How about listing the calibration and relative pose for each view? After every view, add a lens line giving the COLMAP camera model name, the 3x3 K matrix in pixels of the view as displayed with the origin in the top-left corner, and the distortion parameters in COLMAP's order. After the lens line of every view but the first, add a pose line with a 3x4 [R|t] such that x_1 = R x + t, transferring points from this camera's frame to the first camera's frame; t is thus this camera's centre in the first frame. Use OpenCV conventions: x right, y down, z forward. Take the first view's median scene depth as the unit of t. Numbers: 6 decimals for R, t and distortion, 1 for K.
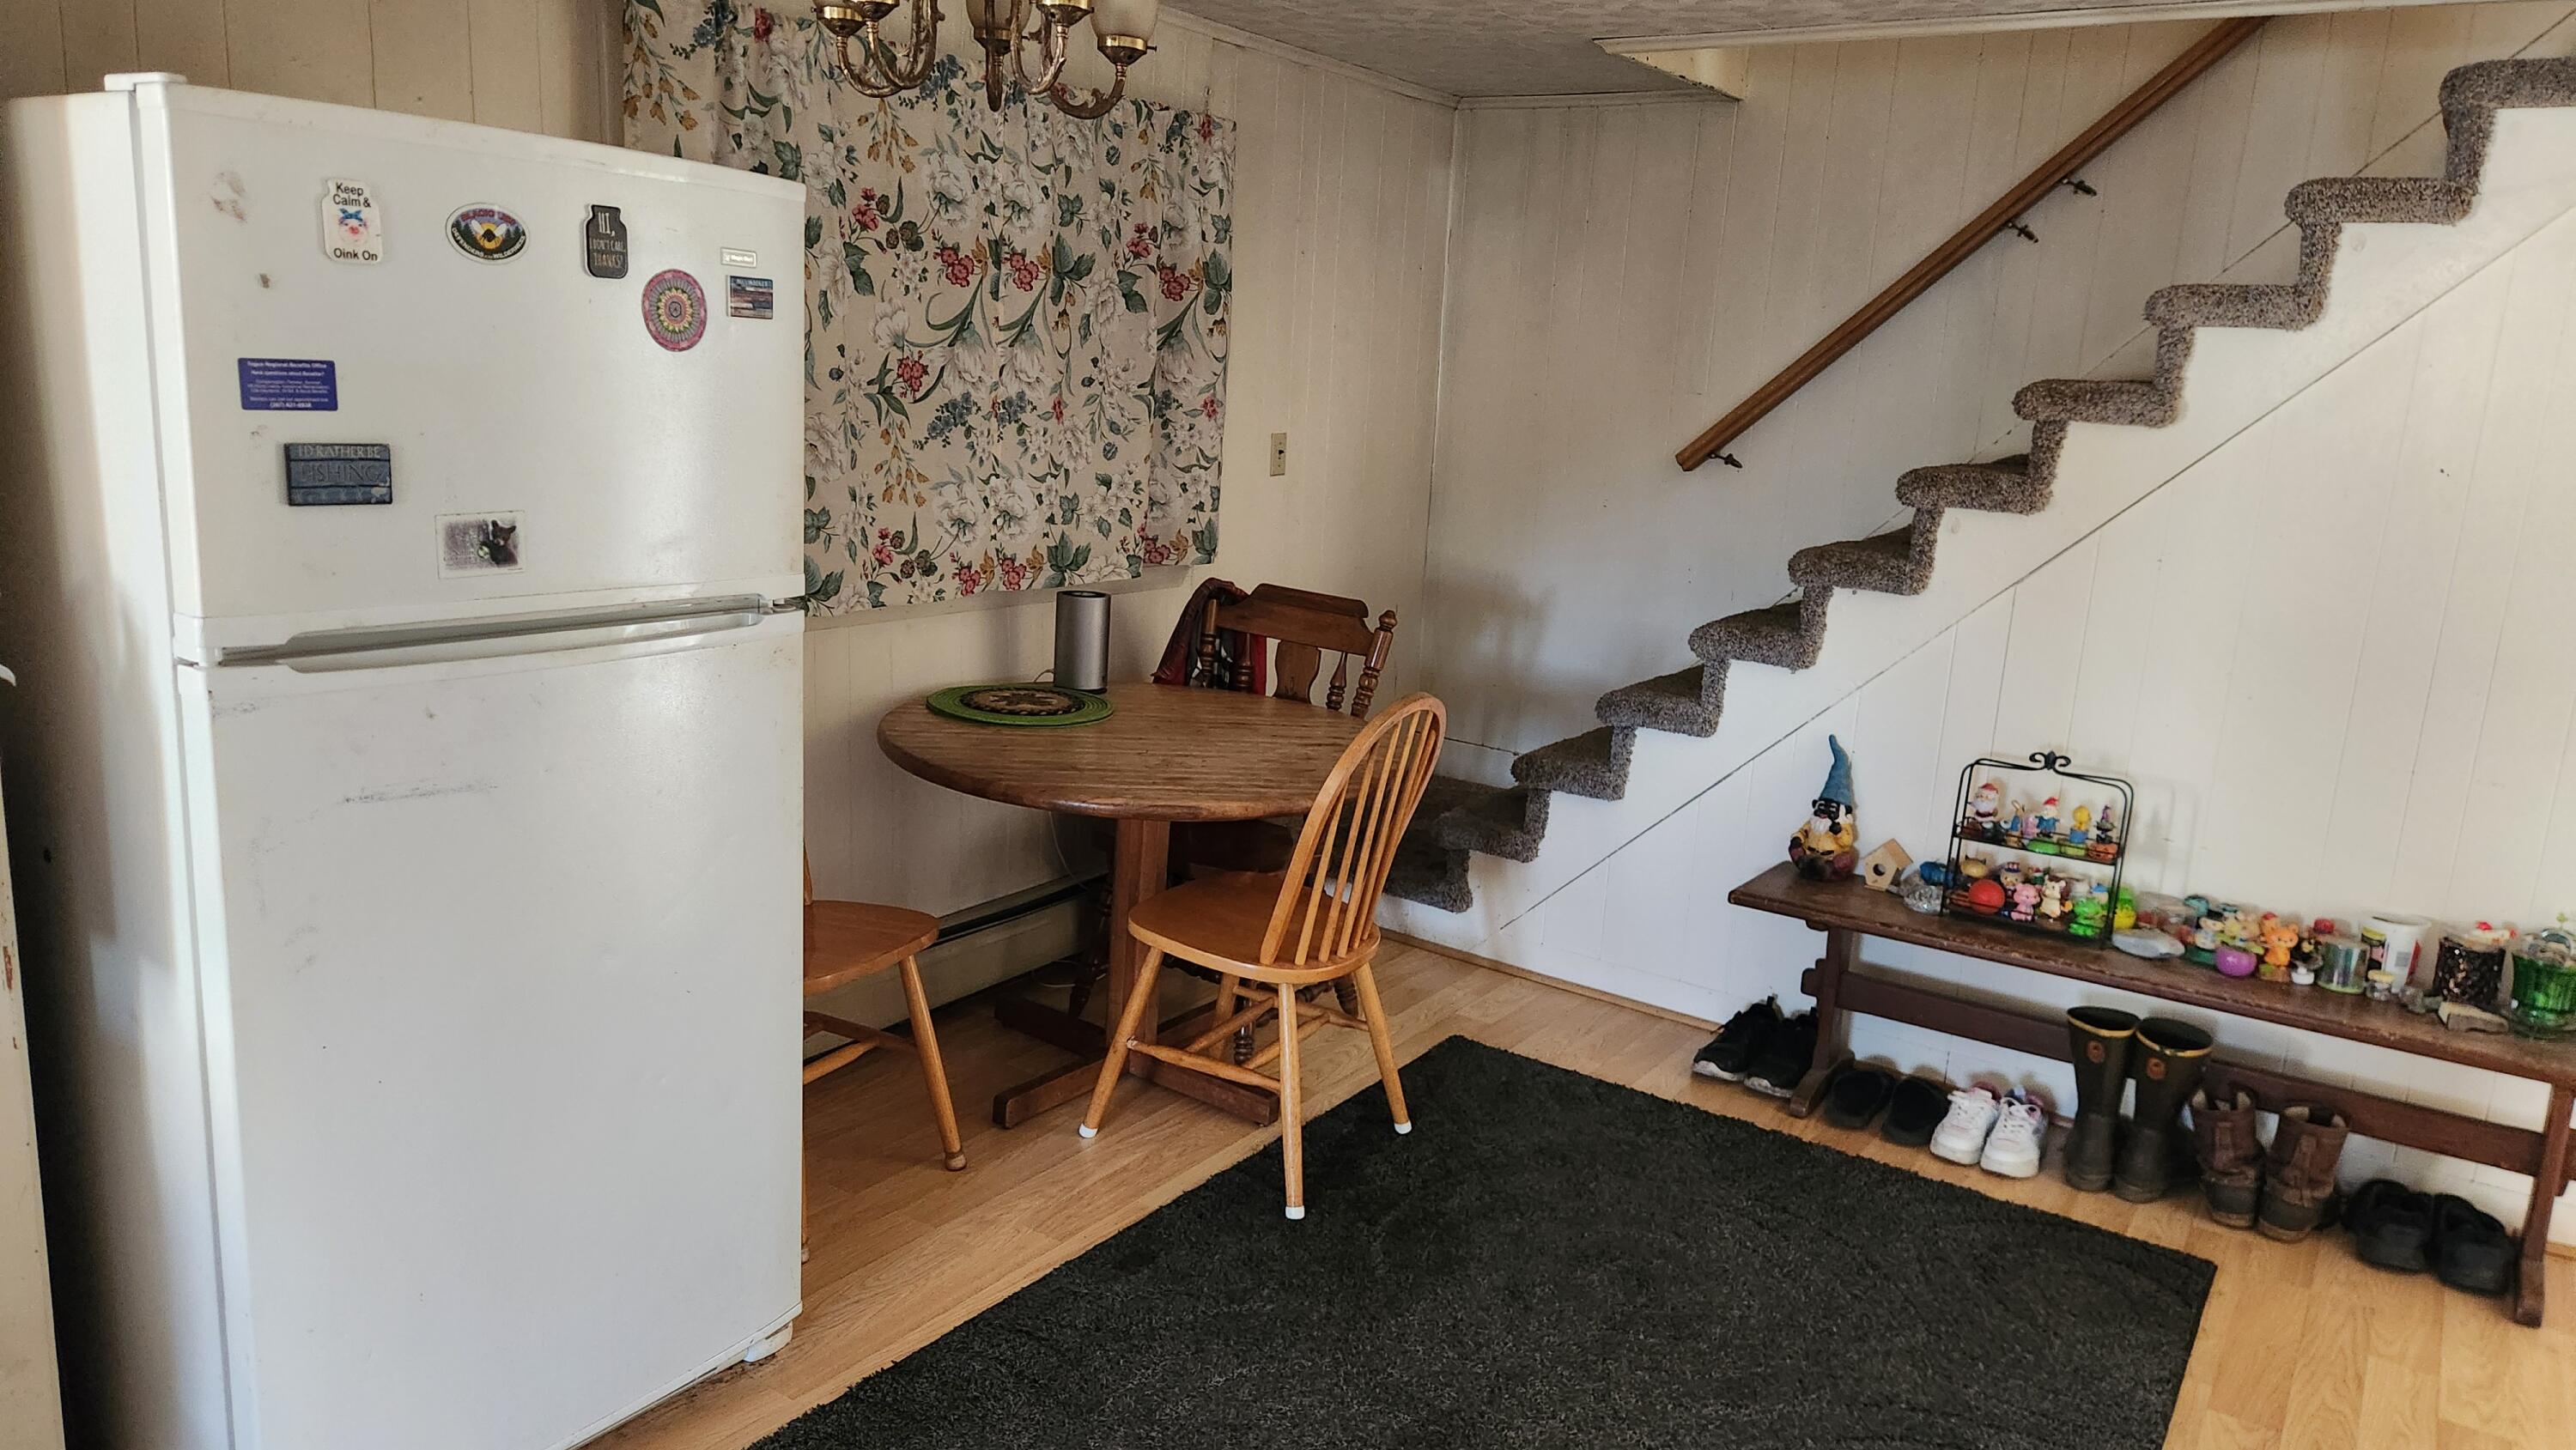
lens RADIAL K [[1720.3, 0, 1284.7], [0, 1720.3, 717.1], [0, 0, 1]] dist [0.065005, -0.053195]
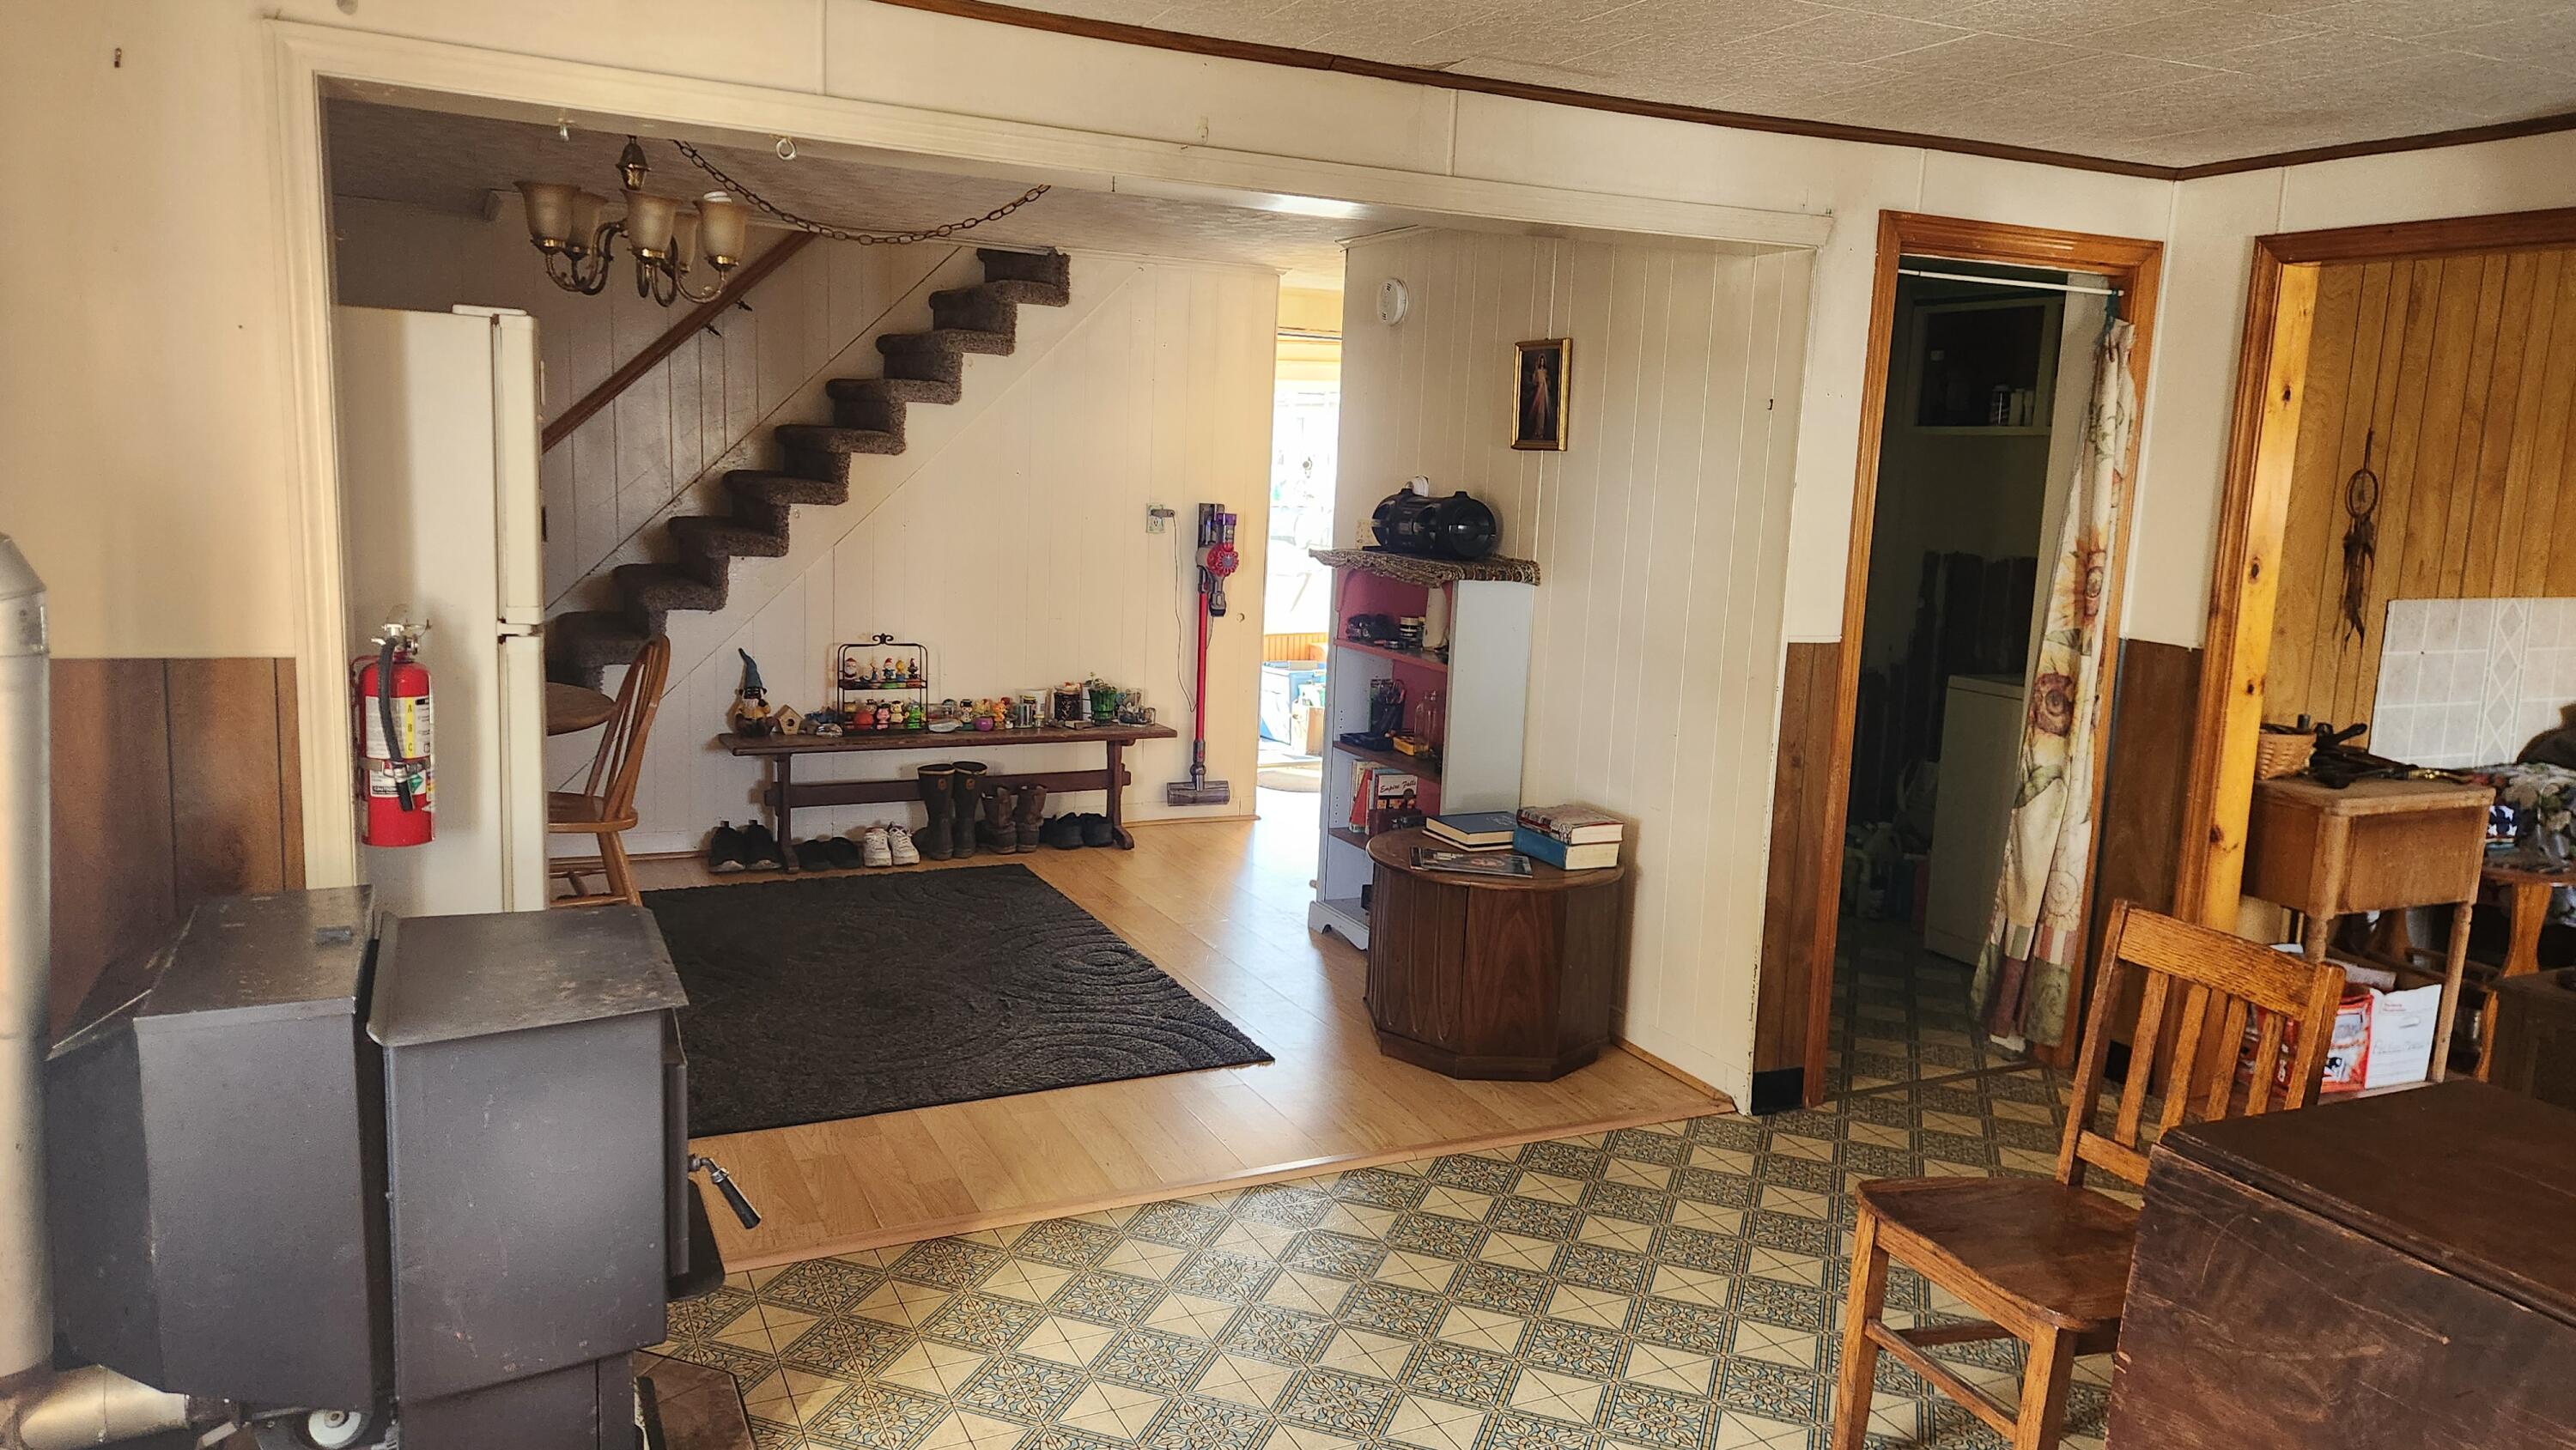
lens RADIAL K [[1720.3, 0, 1287.7], [0, 1720.3, 725.4], [0, 0, 1]] dist [0.065005, -0.053195]
pose [[0.496314, -0.165919, 0.852140, -0.904694], [0.160649, 0.982167, 0.097669, 0.005564], [-0.853150, 0.088421, 0.514118, -0.285307]]
